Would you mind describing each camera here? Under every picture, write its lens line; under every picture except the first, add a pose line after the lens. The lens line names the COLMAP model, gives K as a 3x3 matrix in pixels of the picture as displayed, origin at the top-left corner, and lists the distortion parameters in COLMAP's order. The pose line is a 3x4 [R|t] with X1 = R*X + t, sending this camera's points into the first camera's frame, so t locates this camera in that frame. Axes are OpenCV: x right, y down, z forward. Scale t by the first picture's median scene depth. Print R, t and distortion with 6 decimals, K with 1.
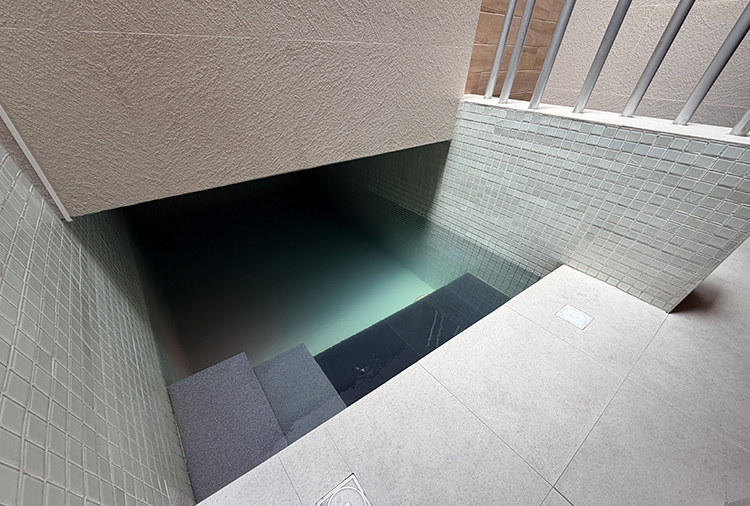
lens RADIAL K [[266.6, 0, 373.6], [0, 266.6, 251.5], [0, 0, 1]] dist [0.000037, 0.000077]
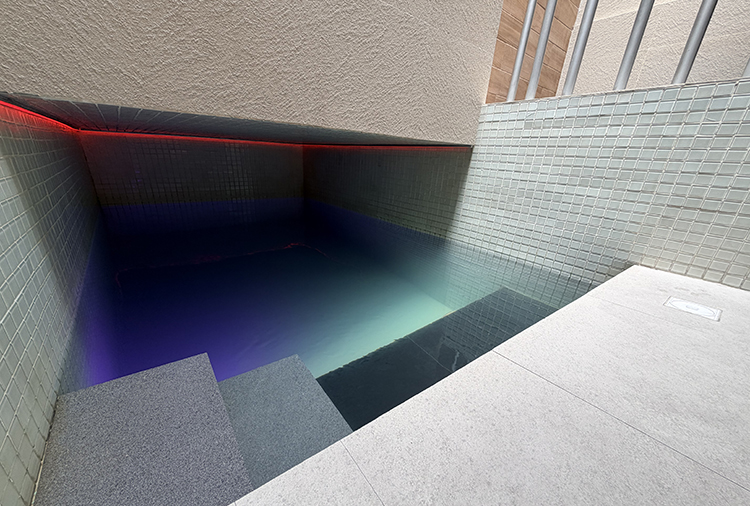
lens RADIAL K [[266.6, 0, 373.6], [0, 266.6, 251.5], [0, 0, 1]] dist [0.000037, 0.000077]
pose [[0.999340, 0.030641, 0.019512, -0.085909], [-0.023782, 0.957874, -0.286202, 0.264080], [-0.027460, 0.285549, 0.957971, 0.252798]]
